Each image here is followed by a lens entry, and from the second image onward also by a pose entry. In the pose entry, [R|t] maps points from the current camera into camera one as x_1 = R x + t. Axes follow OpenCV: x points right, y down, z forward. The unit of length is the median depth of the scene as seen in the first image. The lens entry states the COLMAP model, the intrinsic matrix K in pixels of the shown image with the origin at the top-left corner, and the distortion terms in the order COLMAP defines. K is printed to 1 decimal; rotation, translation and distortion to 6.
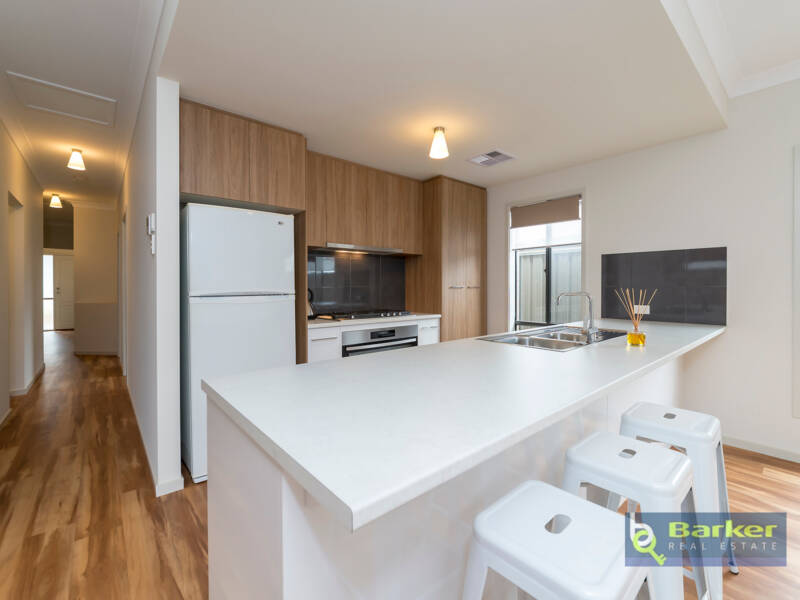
lens RADIAL K [[334.2, 0, 402.0], [0, 334.2, 295.6], [0, 0, 1]] dist [0.003380, -0.001372]
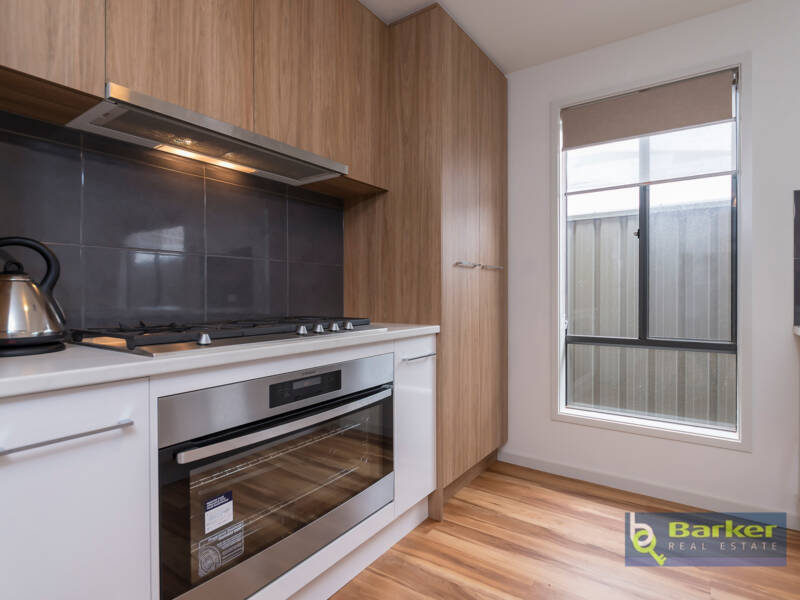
lens RADIAL K [[428.4, 0, 421.9], [0, 428.4, 300.6], [0, 0, 1]] dist [-0.009596, -0.001798]
pose [[0.959741, -0.002531, 0.280874, -0.058028], [0.003577, 0.999988, -0.003212, 0.026346], [-0.280863, 0.004087, 0.959739, 0.483250]]
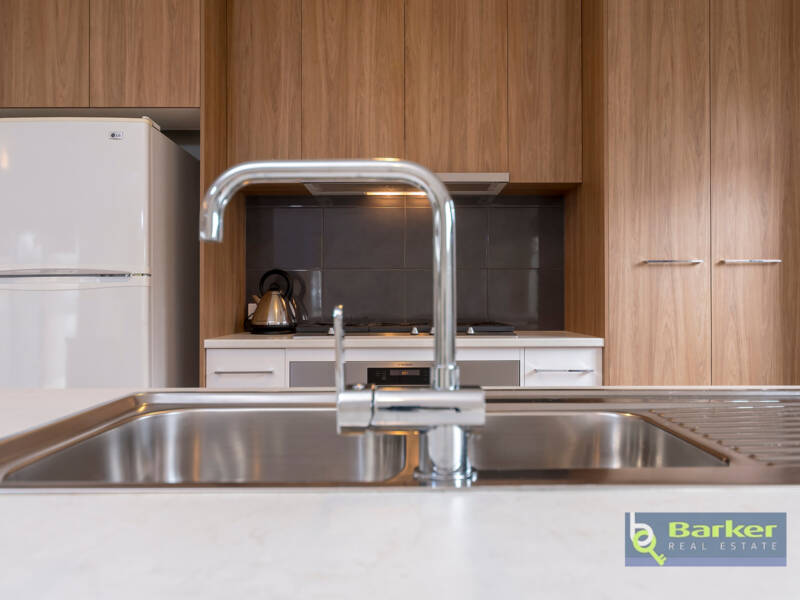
lens RADIAL K [[594.5, 0, 400.1], [0, 594.5, 299.2], [0, 0, 1]] dist [0.002858, -0.002384]
pose [[0.777852, -0.000007, -0.628448, 0.352915], [-0.012470, 0.999803, -0.015446, 0.027325], [0.628324, 0.019852, 0.777698, 0.364838]]
